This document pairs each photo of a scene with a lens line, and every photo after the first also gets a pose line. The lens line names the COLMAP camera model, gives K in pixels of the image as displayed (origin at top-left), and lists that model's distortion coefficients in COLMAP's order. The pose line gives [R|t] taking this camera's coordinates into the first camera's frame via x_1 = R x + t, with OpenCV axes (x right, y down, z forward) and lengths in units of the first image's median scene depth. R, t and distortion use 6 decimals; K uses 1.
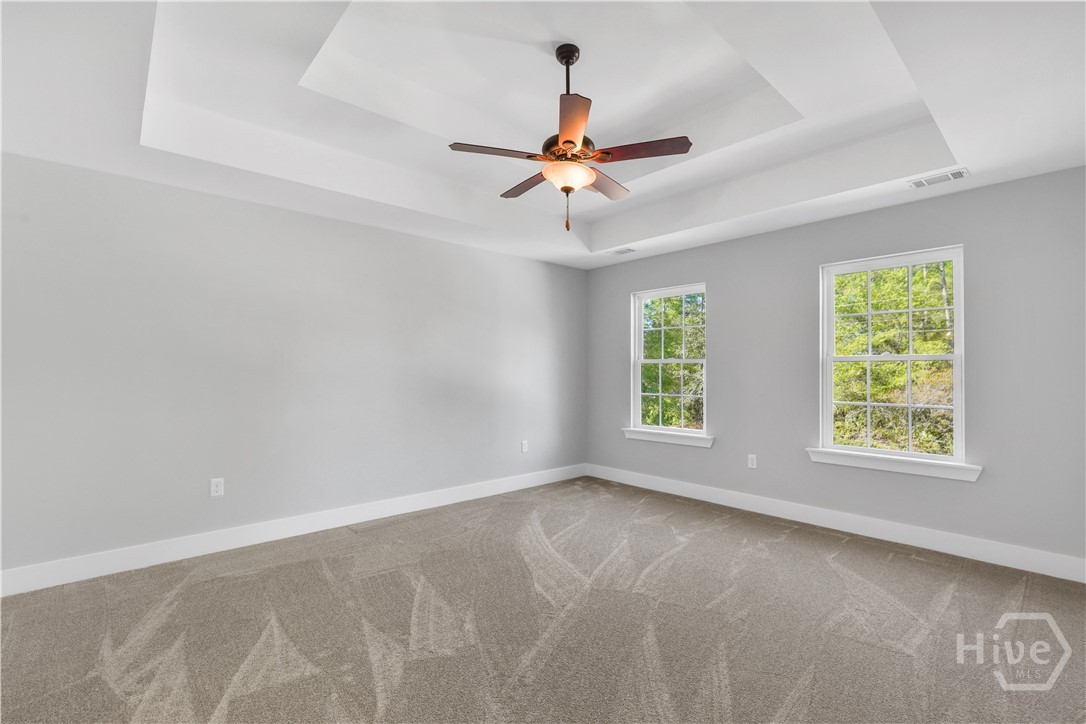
lens RADIAL K [[484.6, 0, 546.7], [0, 484.6, 364.4], [0, 0, 1]] dist [-0.001426, 0.000024]
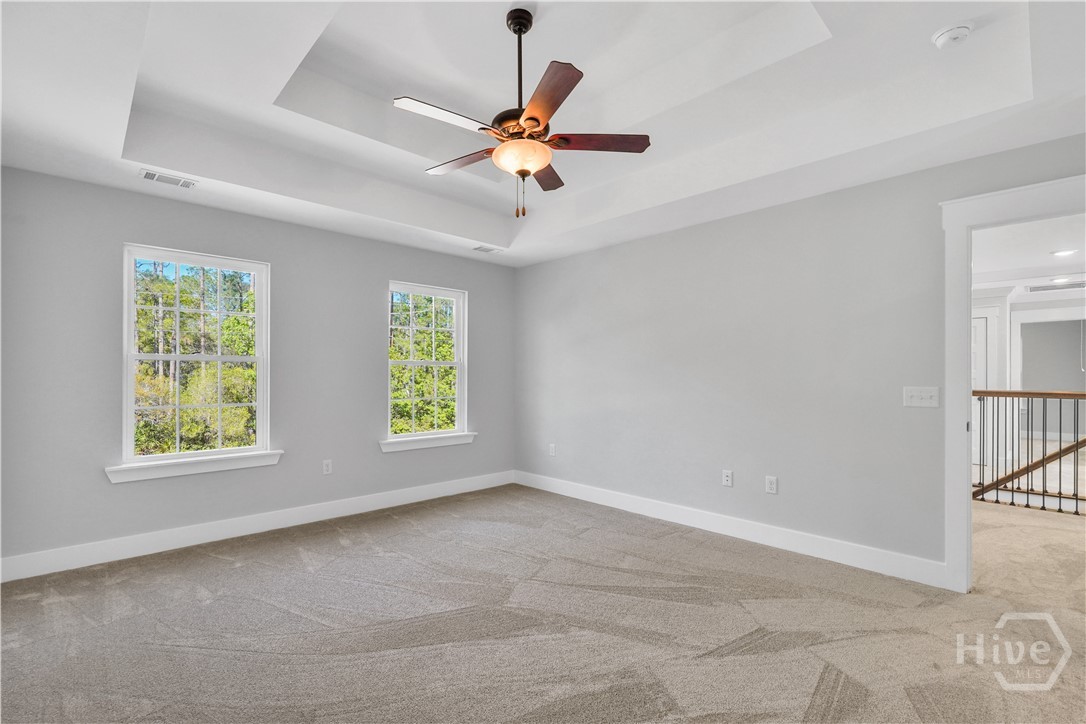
lens RADIAL K [[484.6, 0, 546.8], [0, 484.6, 368.0], [0, 0, 1]] dist [-0.001426, 0.000024]
pose [[-0.022612, 0.009320, 0.999701, -0.470266], [-0.017547, 0.999799, -0.009717, 0.007751], [-0.999590, -0.017762, -0.022443, 0.523756]]
